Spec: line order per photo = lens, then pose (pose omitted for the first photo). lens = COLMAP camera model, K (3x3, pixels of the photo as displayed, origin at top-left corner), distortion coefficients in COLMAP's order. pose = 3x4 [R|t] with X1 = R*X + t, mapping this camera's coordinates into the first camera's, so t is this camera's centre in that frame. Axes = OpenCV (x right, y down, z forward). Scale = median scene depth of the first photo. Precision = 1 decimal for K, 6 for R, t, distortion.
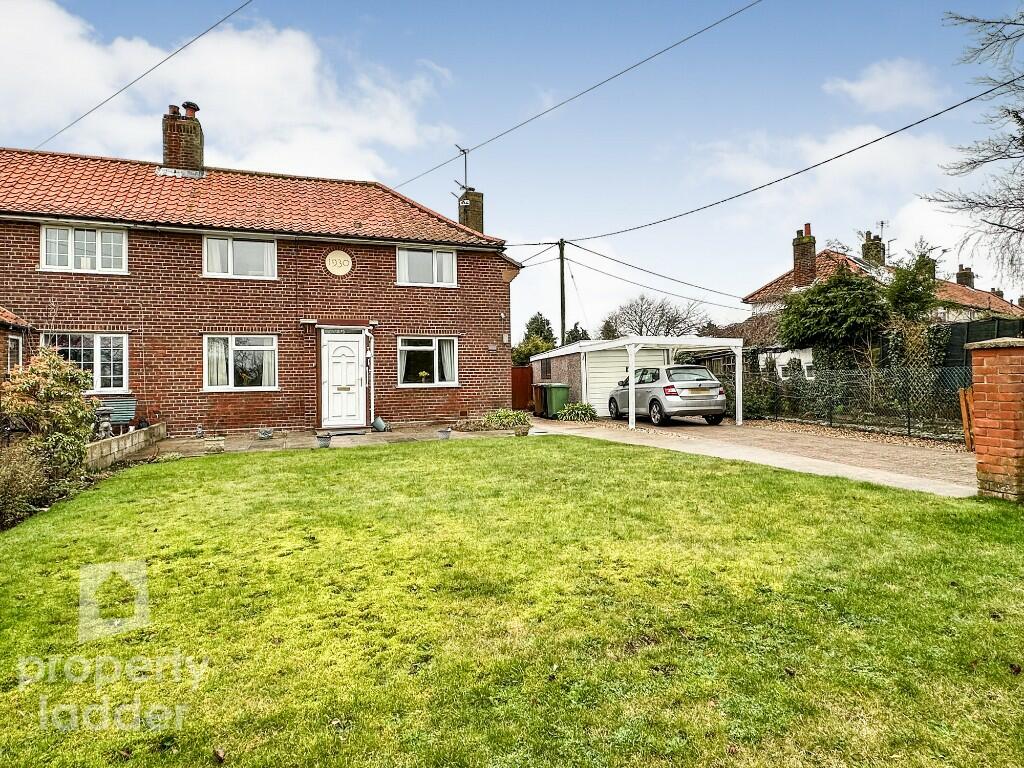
lens RADIAL K [[585.5, 0, 515.9], [0, 585.5, 377.1], [0, 0, 1]] dist [0.000003, 0.000659]
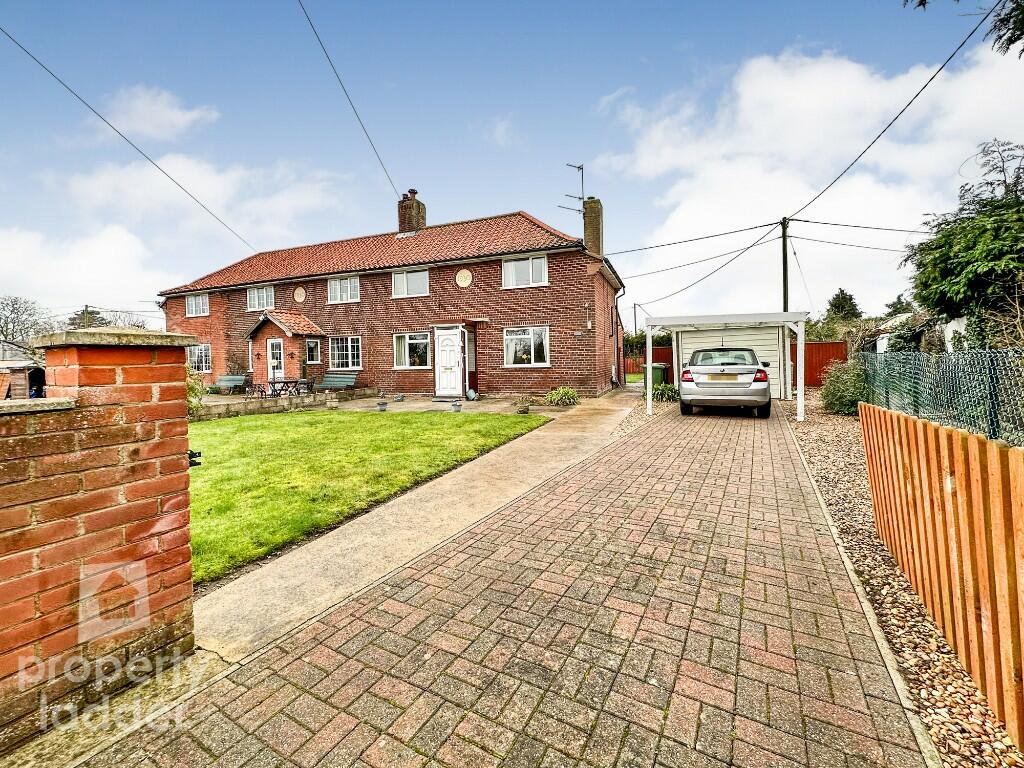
lens RADIAL K [[415.6, 0, 532.6], [0, 415.6, 366.9], [0, 0, 1]] dist [-0.000177, 0.000195]
pose [[0.762994, 0.012180, -0.646291, 0.572231], [0.012788, 0.999342, 0.033931, -0.017881], [0.646279, -0.034154, 0.762337, 0.417234]]
